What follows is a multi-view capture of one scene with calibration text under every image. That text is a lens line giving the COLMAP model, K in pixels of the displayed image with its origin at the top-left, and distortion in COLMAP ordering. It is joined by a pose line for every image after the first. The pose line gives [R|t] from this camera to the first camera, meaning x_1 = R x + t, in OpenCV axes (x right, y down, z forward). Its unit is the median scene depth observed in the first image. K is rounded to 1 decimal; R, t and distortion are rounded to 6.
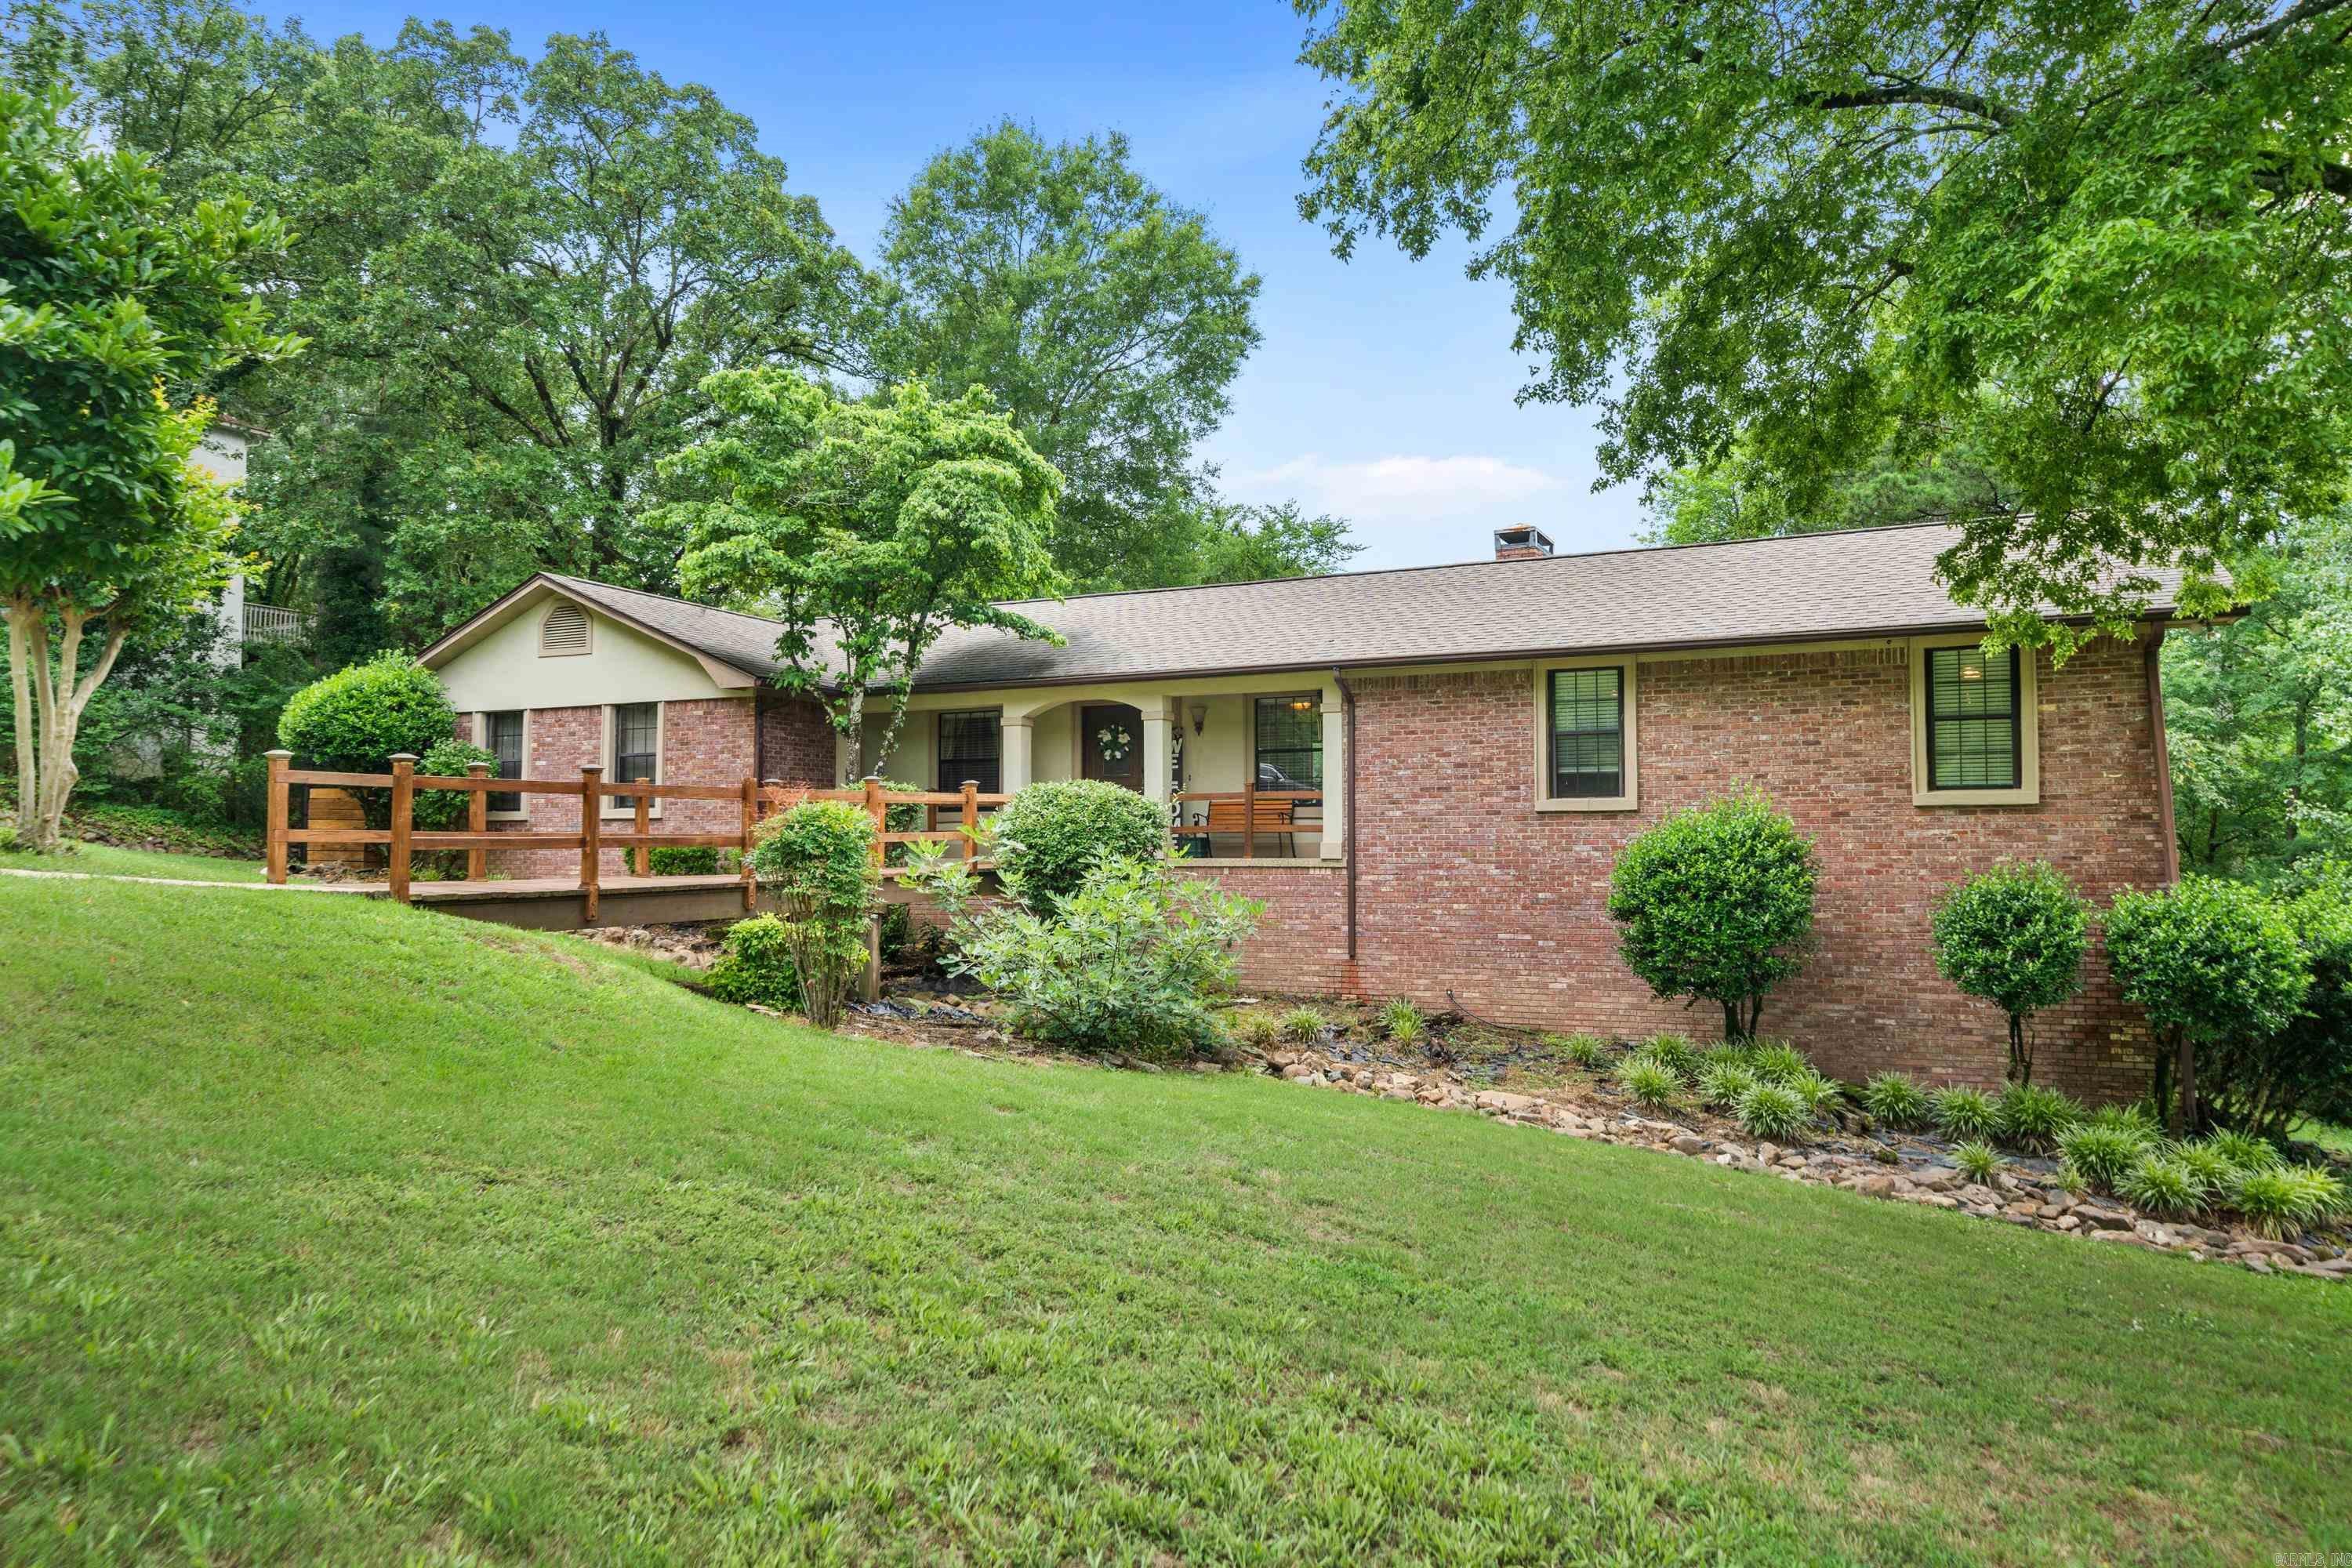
lens RADIAL K [[1552.9, 0, 1171.9], [0, 1552.9, 788.6], [0, 0, 1]] dist [-0.000602, 0.000278]
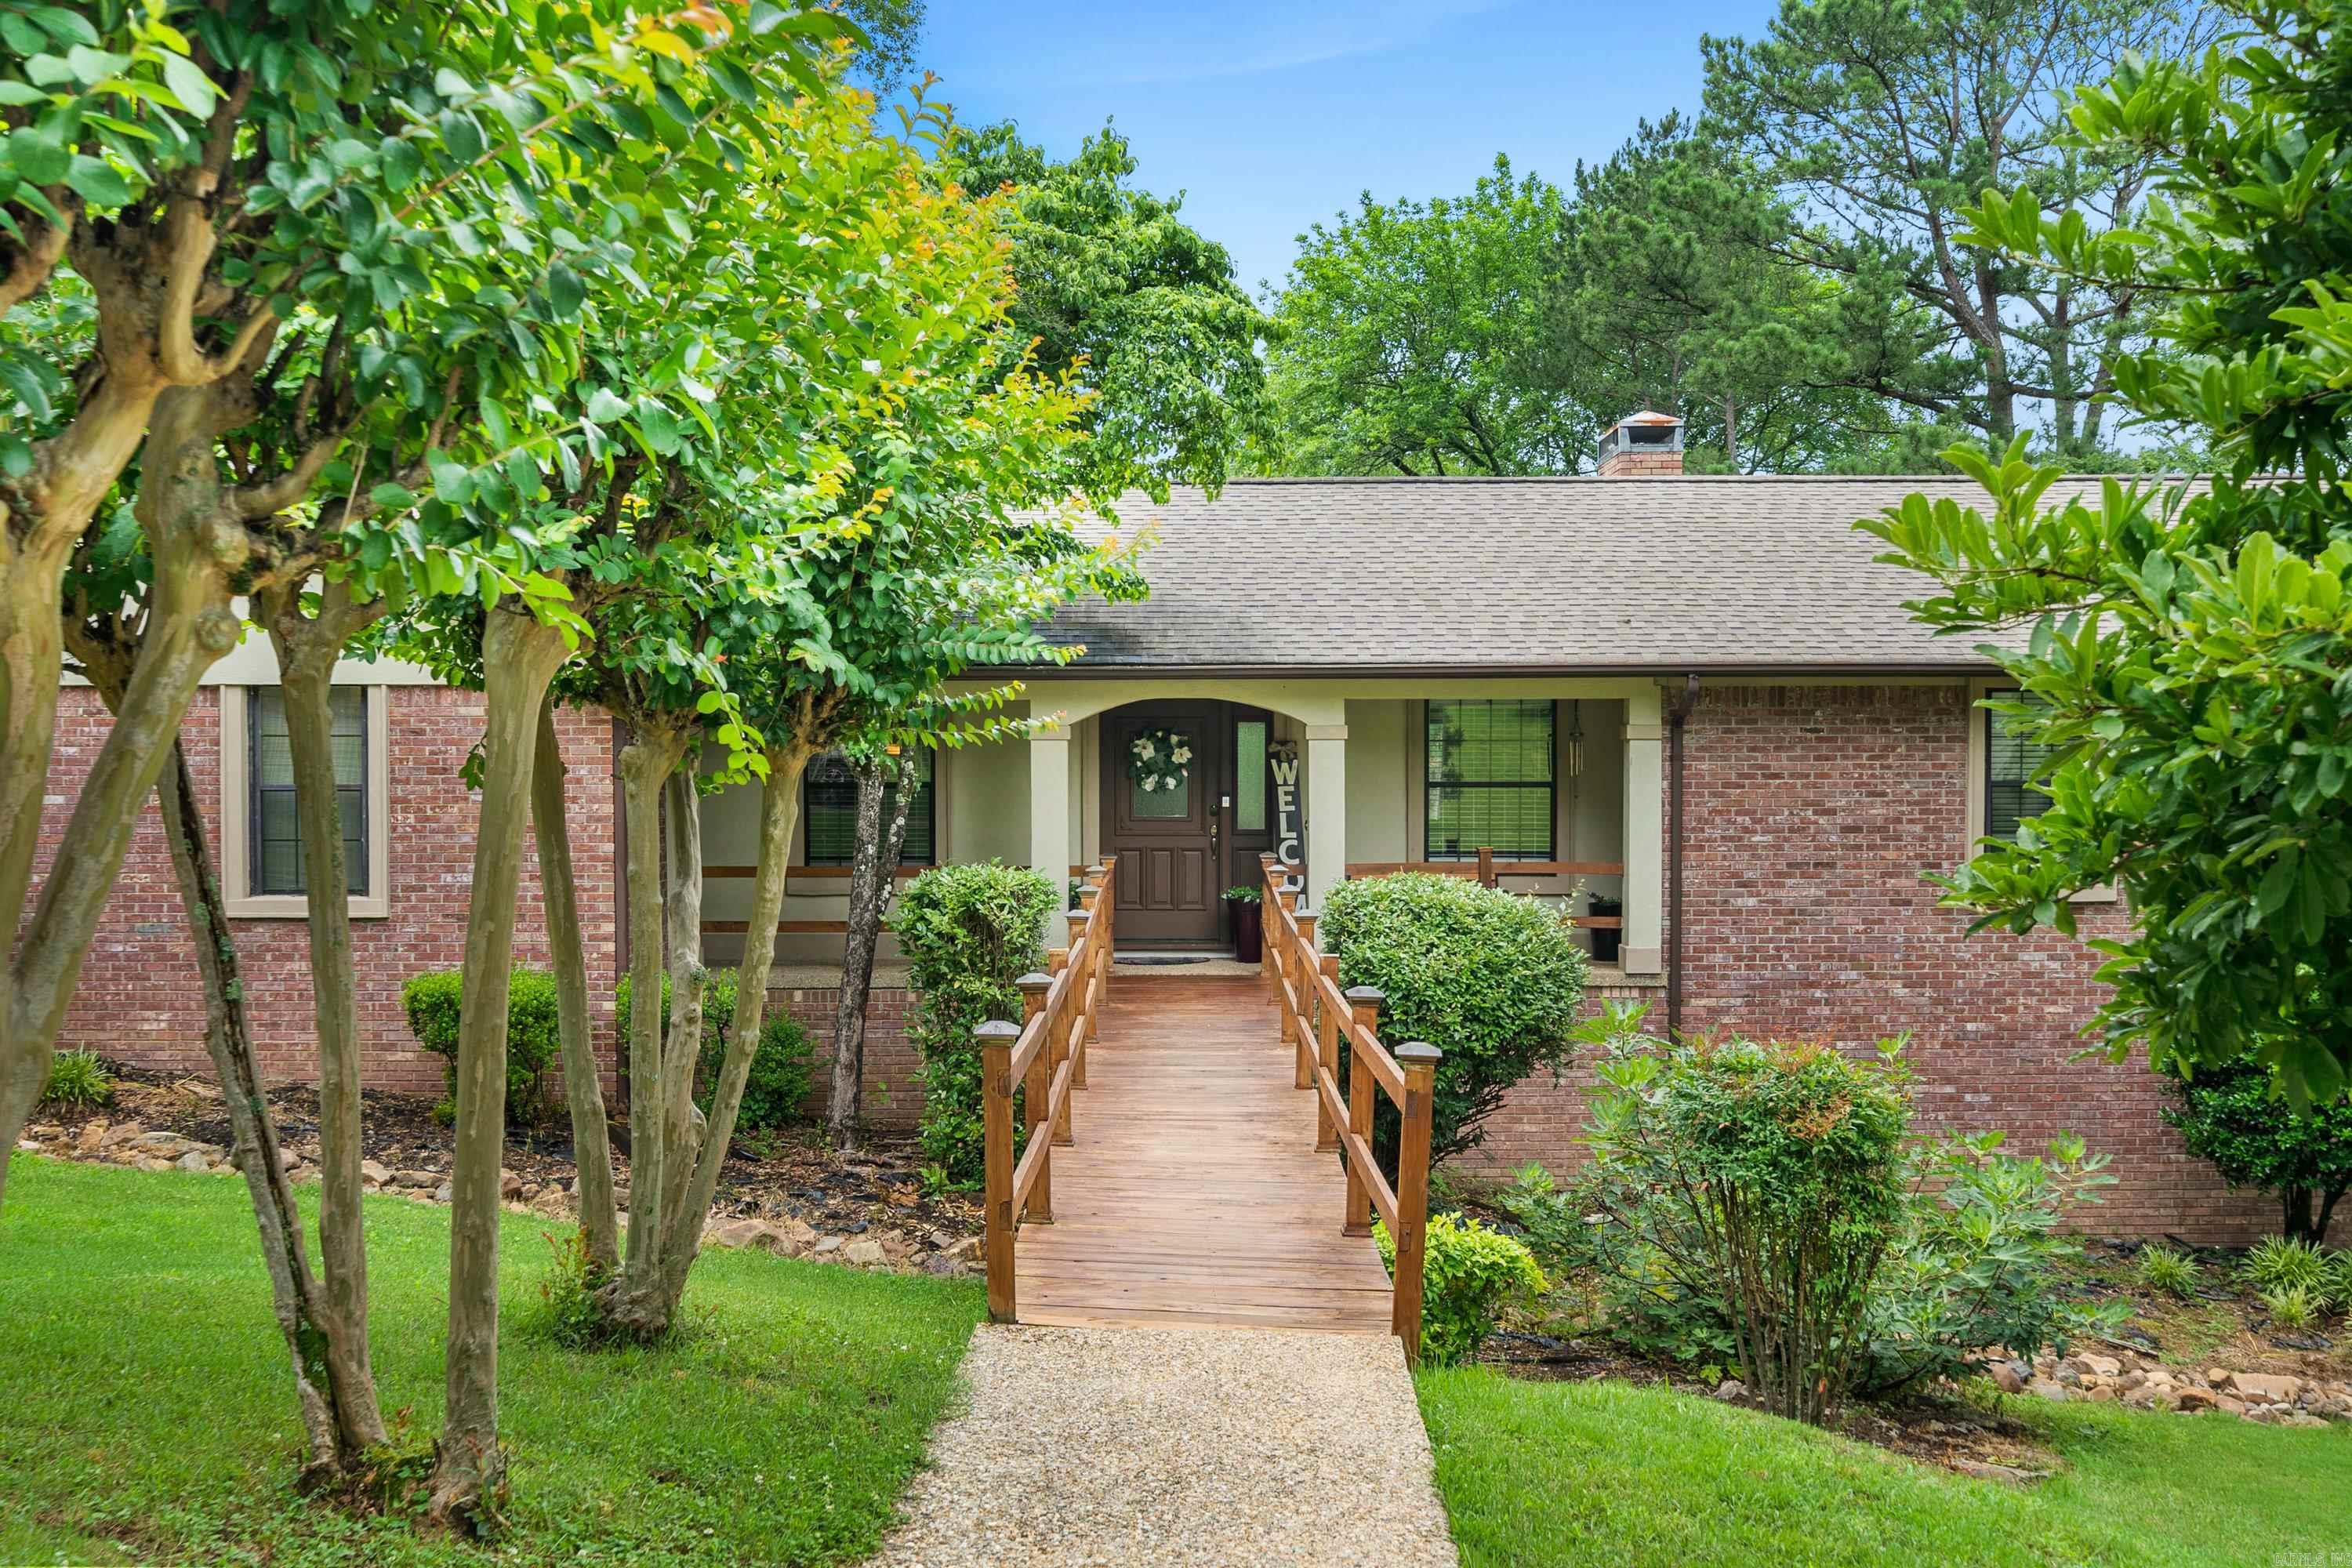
lens RADIAL K [[2414.5, 0, 1183.8], [0, 2414.5, 779.8], [0, 0, 1]] dist [0.004683, 0.000000]
pose [[0.900393, -0.004701, 0.435052, -0.493271], [-0.017367, 0.998756, 0.046734, -0.076084], [-0.434730, -0.049635, 0.899192, 0.203705]]
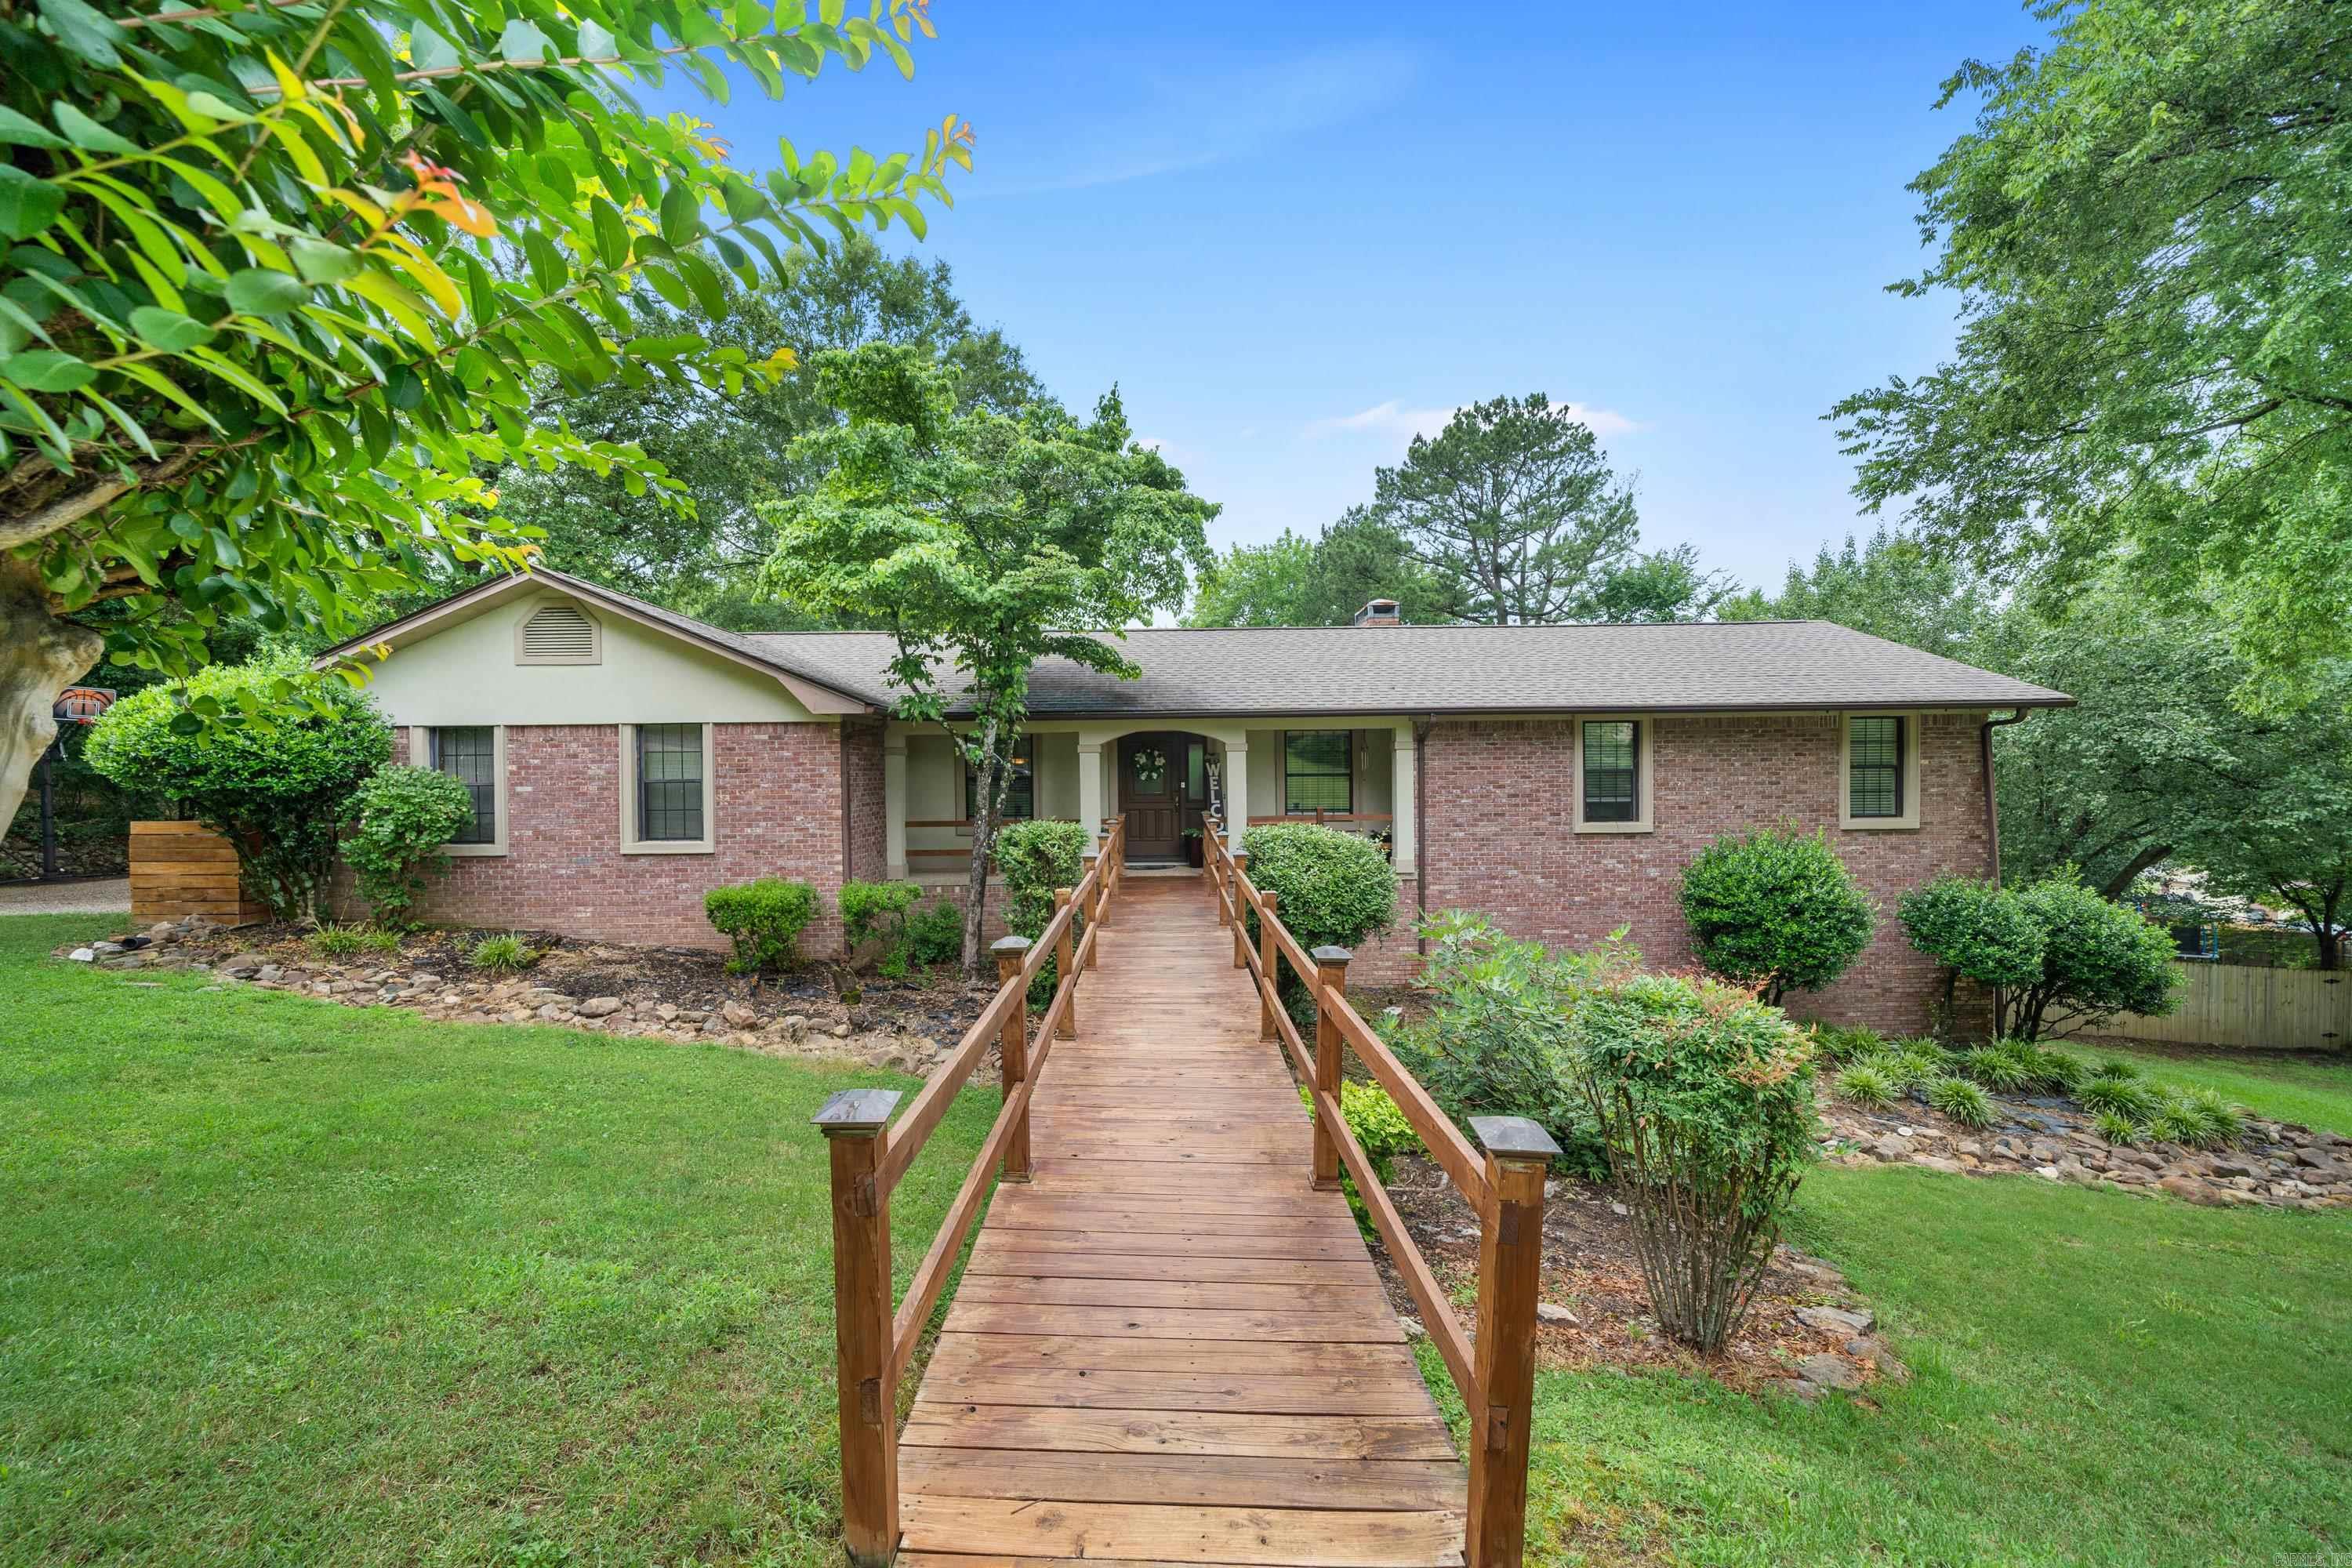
lens RADIAL K [[865.6, 0, 1174.3], [0, 865.6, 779.0], [0, 0, 1]] dist [-0.000332, -0.000054]
pose [[0.895061, -0.011225, 0.445802, -0.352861], [-0.008392, 0.999082, 0.042004, -0.053481], [-0.445864, -0.041337, 0.894146, 0.488688]]
